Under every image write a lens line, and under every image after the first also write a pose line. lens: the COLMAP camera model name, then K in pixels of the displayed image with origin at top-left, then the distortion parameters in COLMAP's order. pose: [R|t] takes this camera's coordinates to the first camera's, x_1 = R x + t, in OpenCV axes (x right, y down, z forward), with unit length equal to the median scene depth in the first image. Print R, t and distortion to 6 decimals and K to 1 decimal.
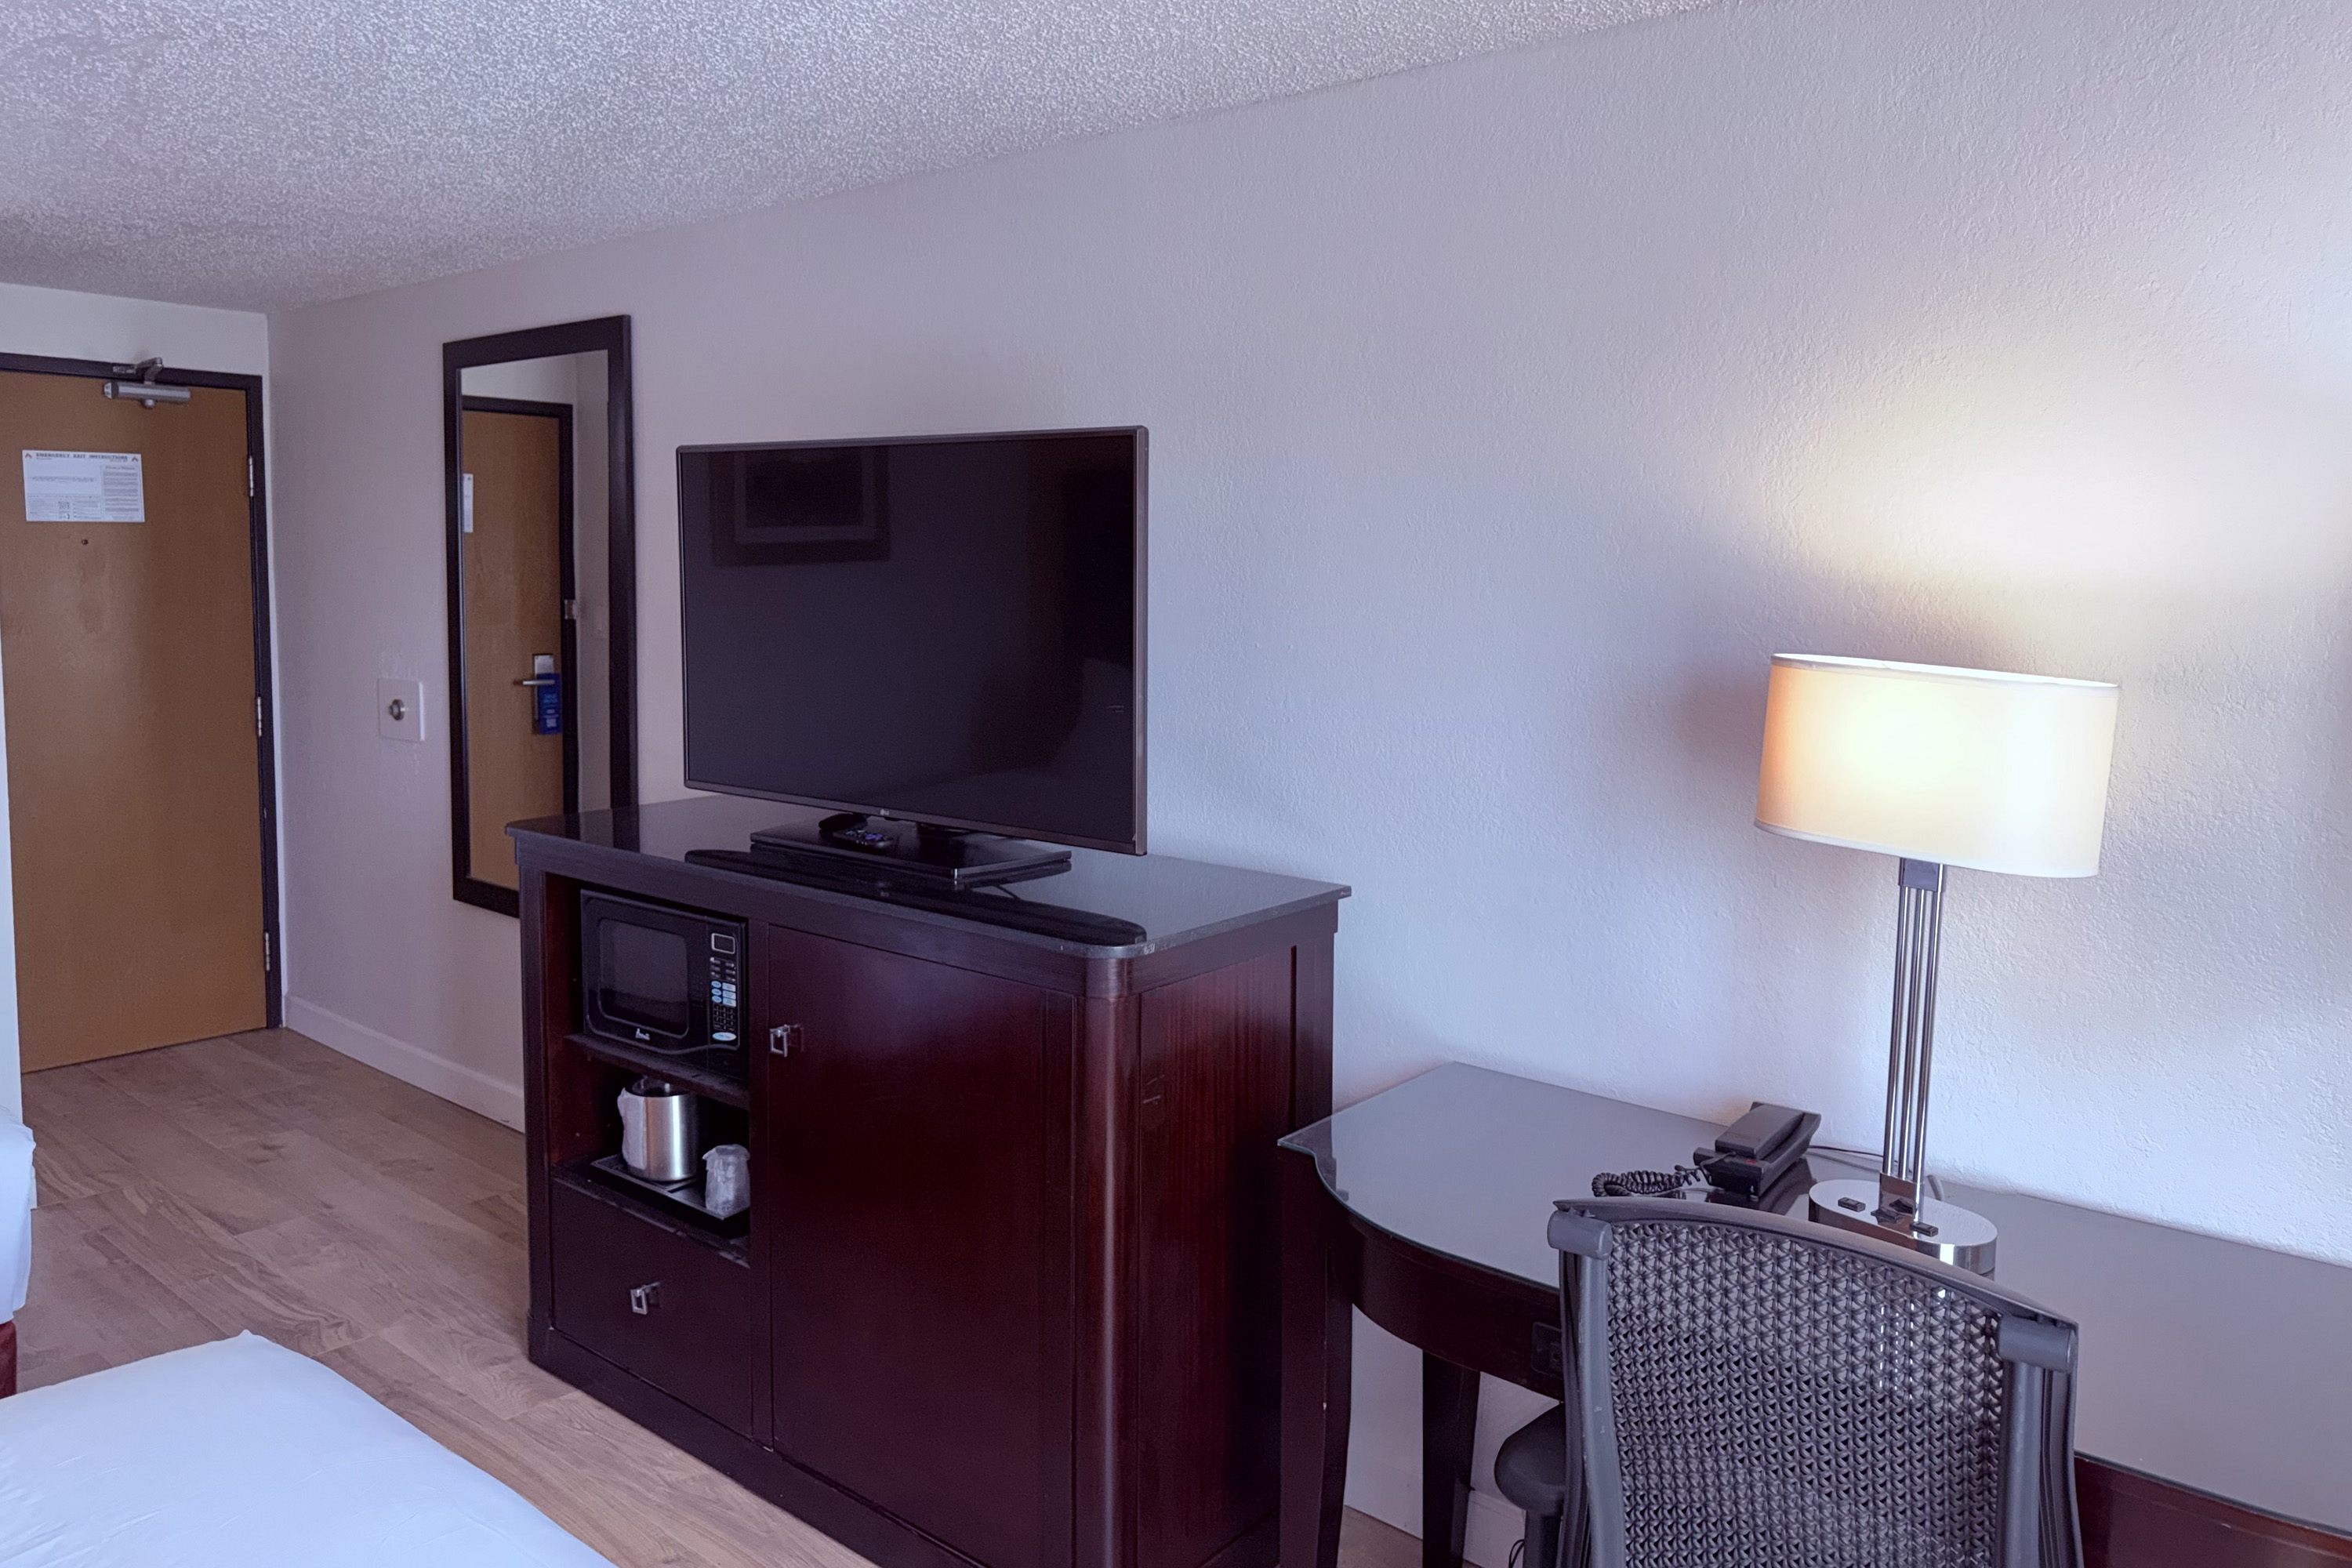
lens RADIAL K [[1636.6, 0, 1176.0], [0, 1636.6, 784.0], [0, 0, 1]] dist [0.004338, 0.000732]
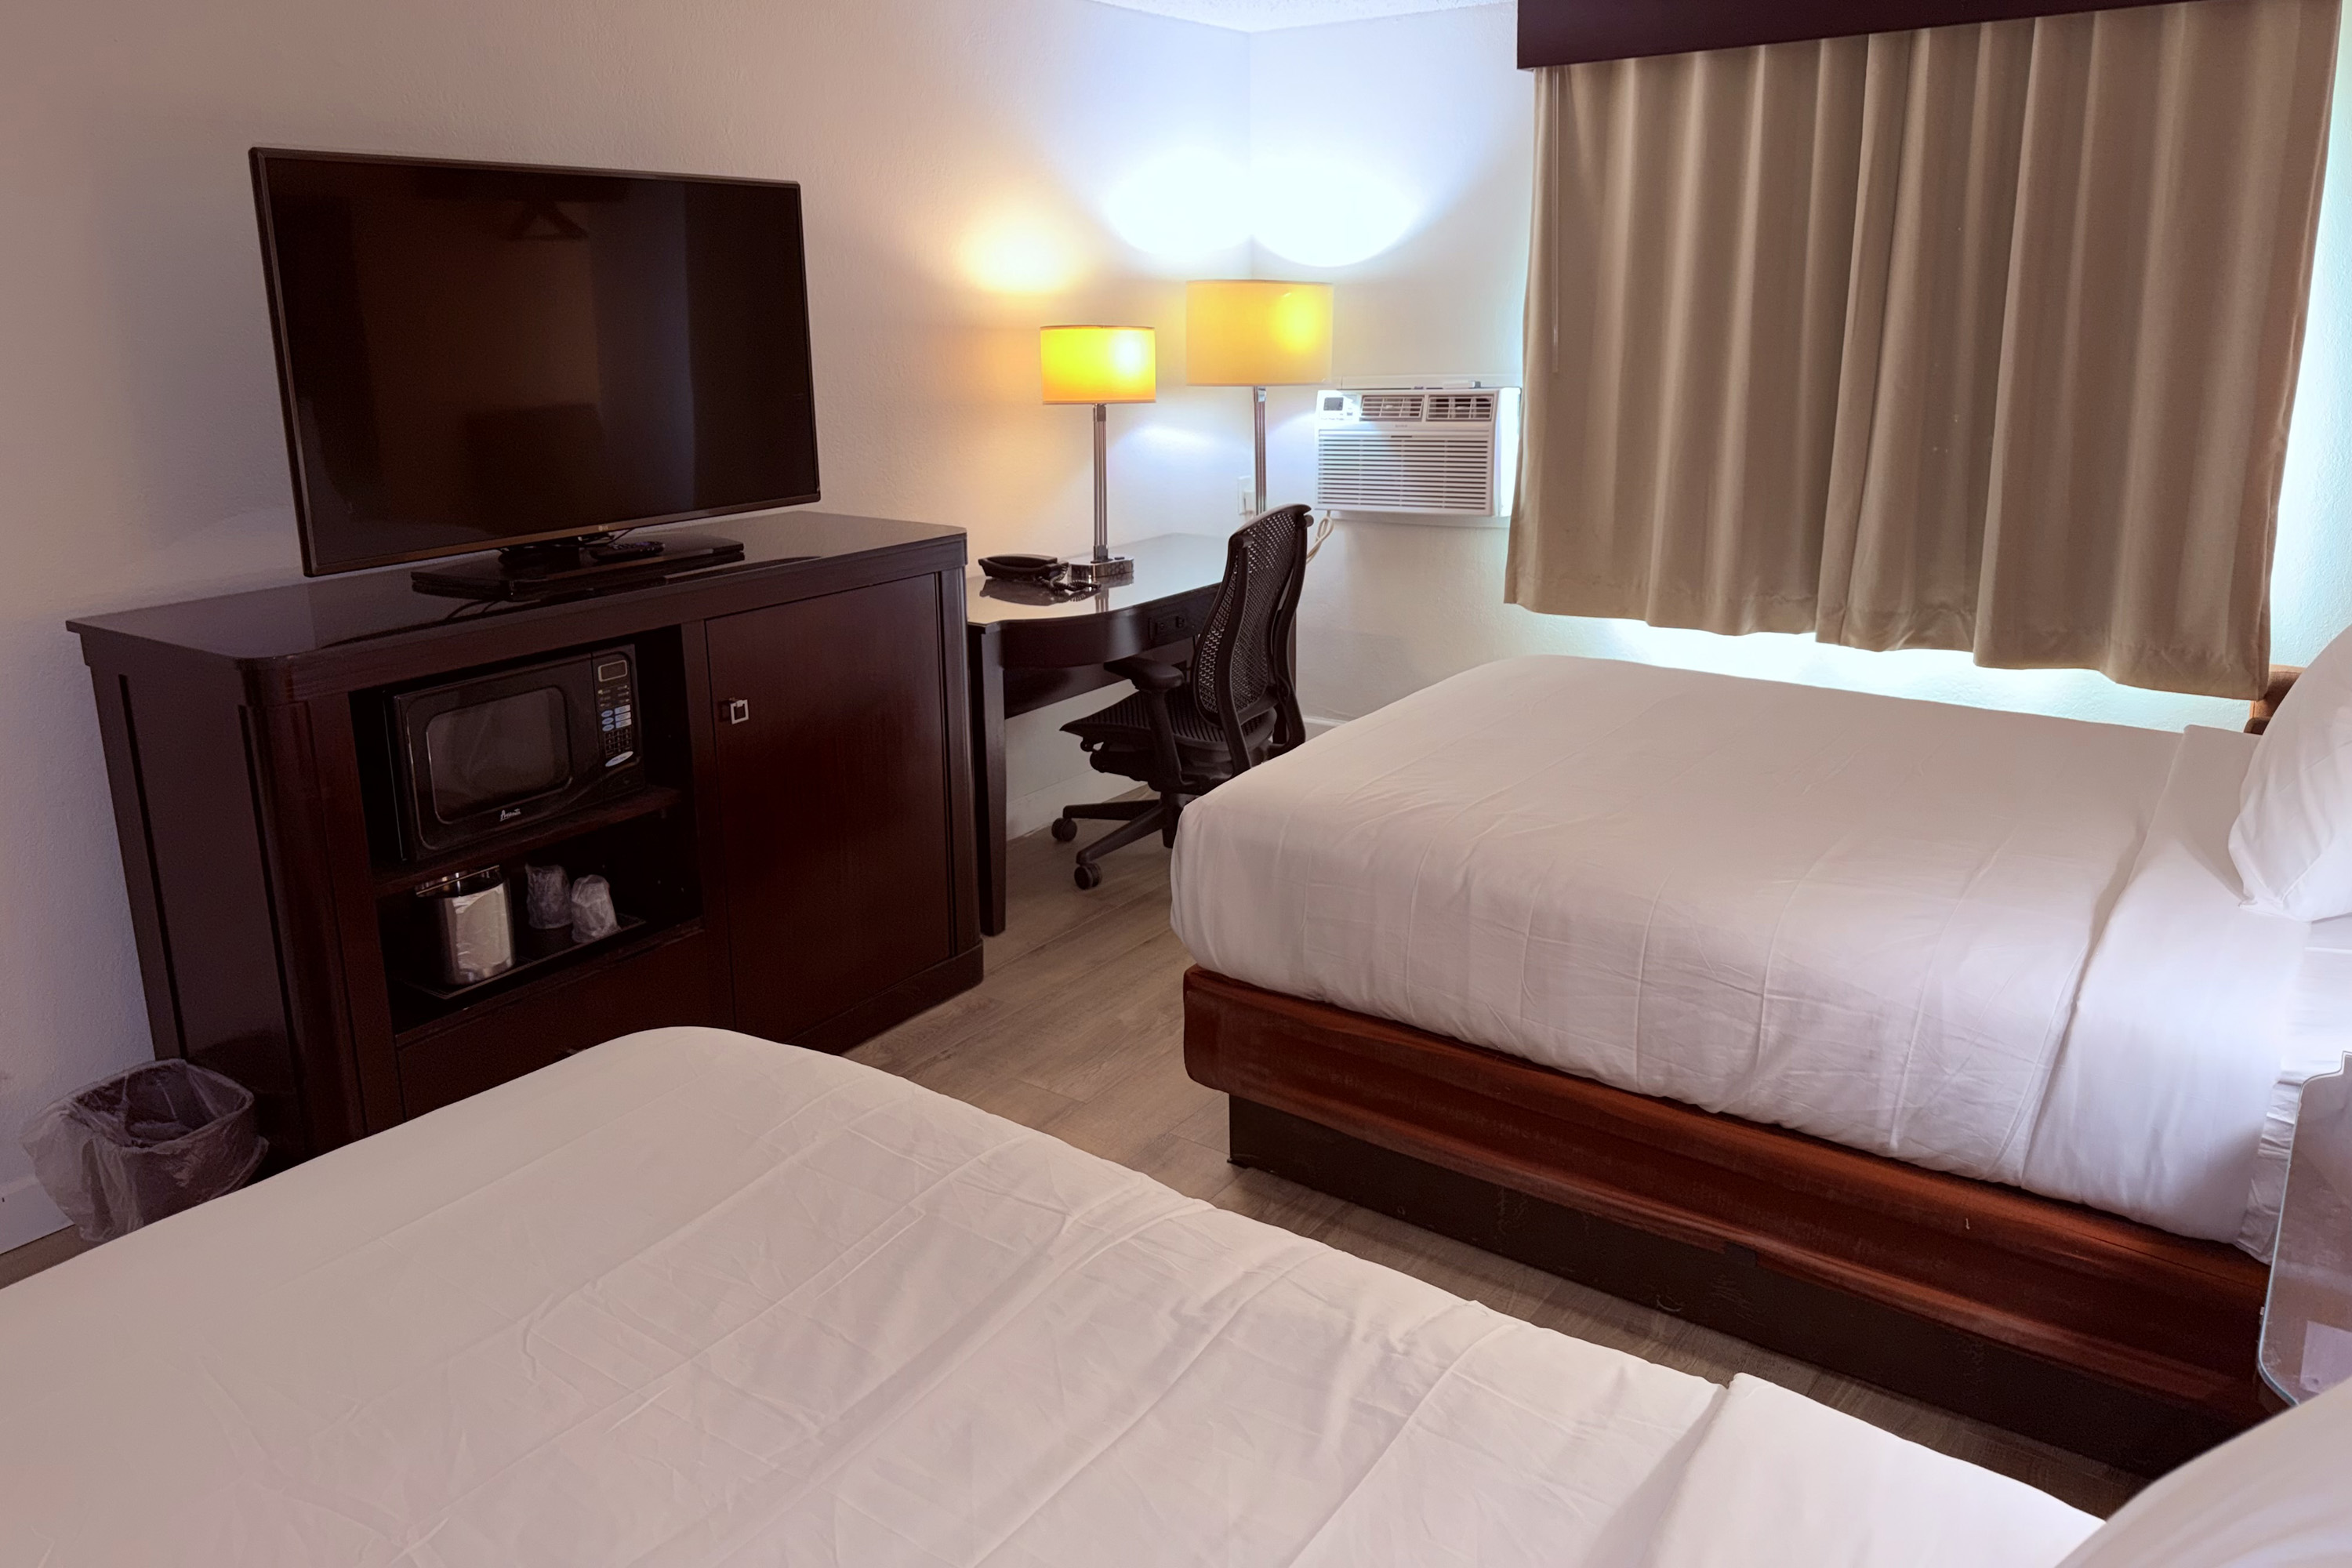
lens RADIAL K [[1636.6, 0, 1176.0], [0, 1636.6, 784.0], [0, 0, 1]] dist [0.004338, 0.000732]
pose [[-0.062473, -0.316688, 0.946470, -1.303768], [0.119105, 0.939180, 0.322110, -0.127748], [-0.990914, 0.132853, -0.020954, 0.670894]]
